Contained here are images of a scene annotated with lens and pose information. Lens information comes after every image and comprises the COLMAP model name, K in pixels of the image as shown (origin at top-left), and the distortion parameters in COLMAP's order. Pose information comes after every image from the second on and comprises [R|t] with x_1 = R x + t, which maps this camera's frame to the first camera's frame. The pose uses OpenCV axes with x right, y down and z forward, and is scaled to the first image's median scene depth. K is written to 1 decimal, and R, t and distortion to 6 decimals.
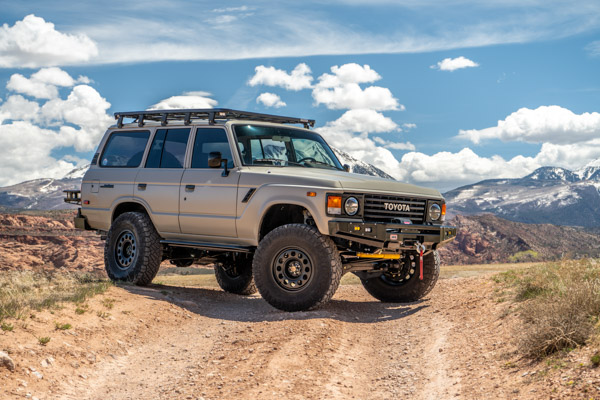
lens RADIAL K [[1182.4, 0, 300.0], [0, 1182.4, 200.0], [0, 0, 1]] dist [-0.063104, -0.086105]
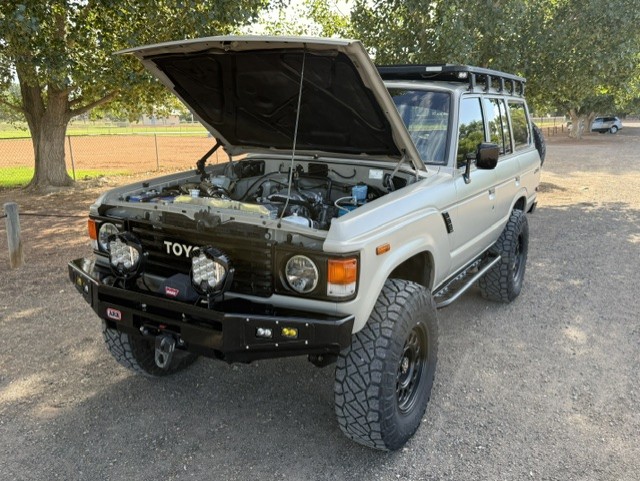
lens RADIAL K [[586.7, 0, 320.0], [0, 586.7, 240.5], [0, 0, 1]] dist [0.011010, -0.014554]
pose [[0.329831, 0.164468, -0.929603, 0.310425], [0.012902, 0.983830, 0.178639, -0.039419], [0.943952, -0.070914, 0.322376, 0.935386]]
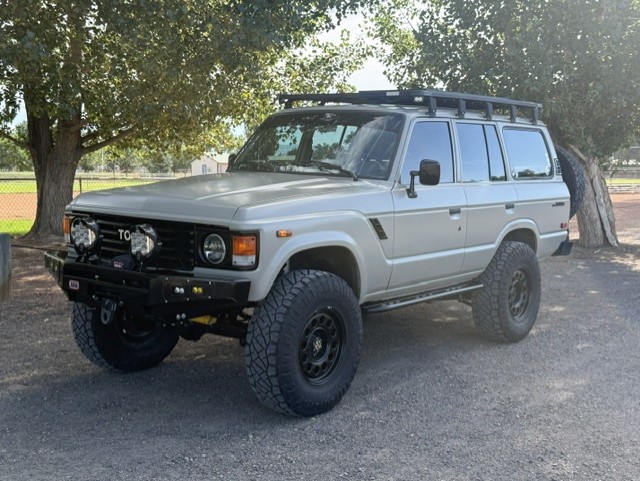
lens RADIAL K [[847.9, 0, 320.0], [0, 847.9, 240.5], [0, 0, 1]] dist [0.076874, -0.014197]
pose [[0.198305, 0.054225, -0.978639, 0.502142], [0.001130, 0.998455, 0.055552, -0.015200], [0.980140, -0.012122, 0.197938, 0.966843]]
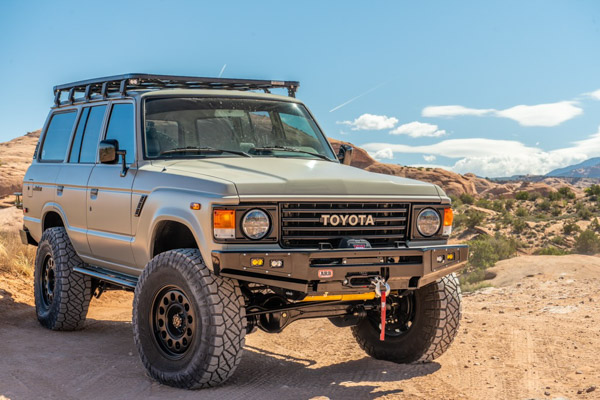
lens RADIAL K [[1163.0, 0, 300.0], [0, 1163.0, 200.0], [0, 0, 1]] dist [0.042343, -0.028532]
pose [[0.964792, -0.033100, -0.260923, 0.207107], [0.042710, 0.998599, 0.031244, -0.023265], [0.259523, -0.041288, 0.964854, 0.398845]]
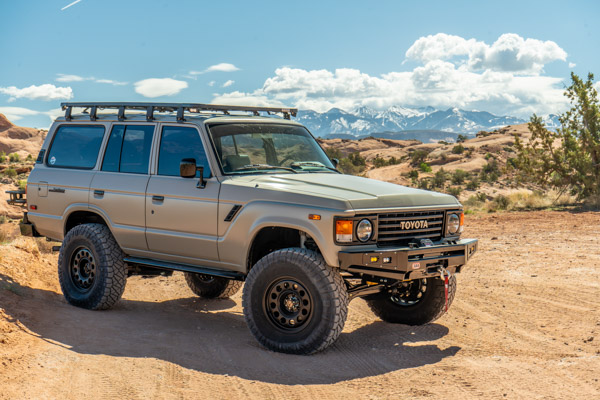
lens RADIAL K [[1025.3, 0, 300.0], [0, 1025.3, 200.0], [0, 0, 1]] dist [-0.033395, -0.094776]
pose [[0.996478, -0.034547, 0.076408, -0.050489], [0.028207, 0.996187, 0.082557, -0.070357], [-0.078968, -0.080111, 0.993653, 0.280463]]
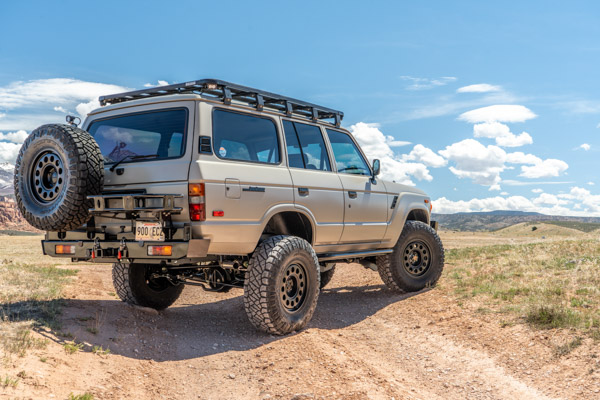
lens RADIAL K [[765.6, 0, 300.0], [0, 765.6, 200.0], [0, 0, 1]] dist [-0.005526, -0.014619]
pose [[-0.242960, -0.022835, 0.969767, -0.703464], [-0.023708, 0.999564, 0.017597, -0.016138], [-0.969746, -0.018716, -0.243396, 1.244717]]
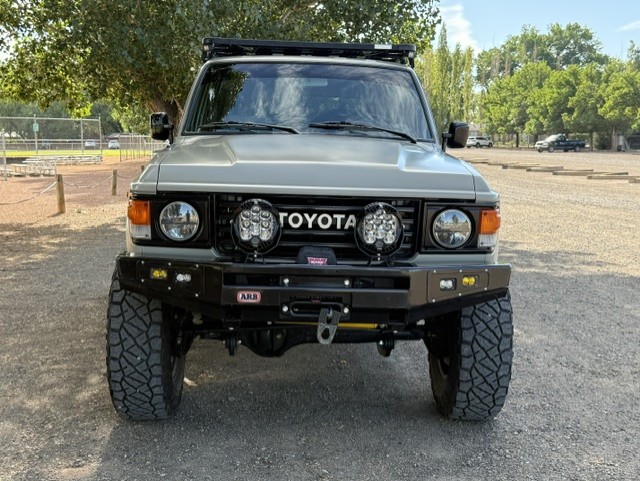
lens RADIAL K [[847.9, 0, 320.0], [0, 847.9, 240.5], [0, 0, 1]] dist [0.076874, -0.014197]
pose [[0.769353, 0.041885, -0.637449, 0.272311], [0.024589, 0.995167, 0.095067, -0.015835], [0.638350, -0.088814, 0.764605, 0.731821]]
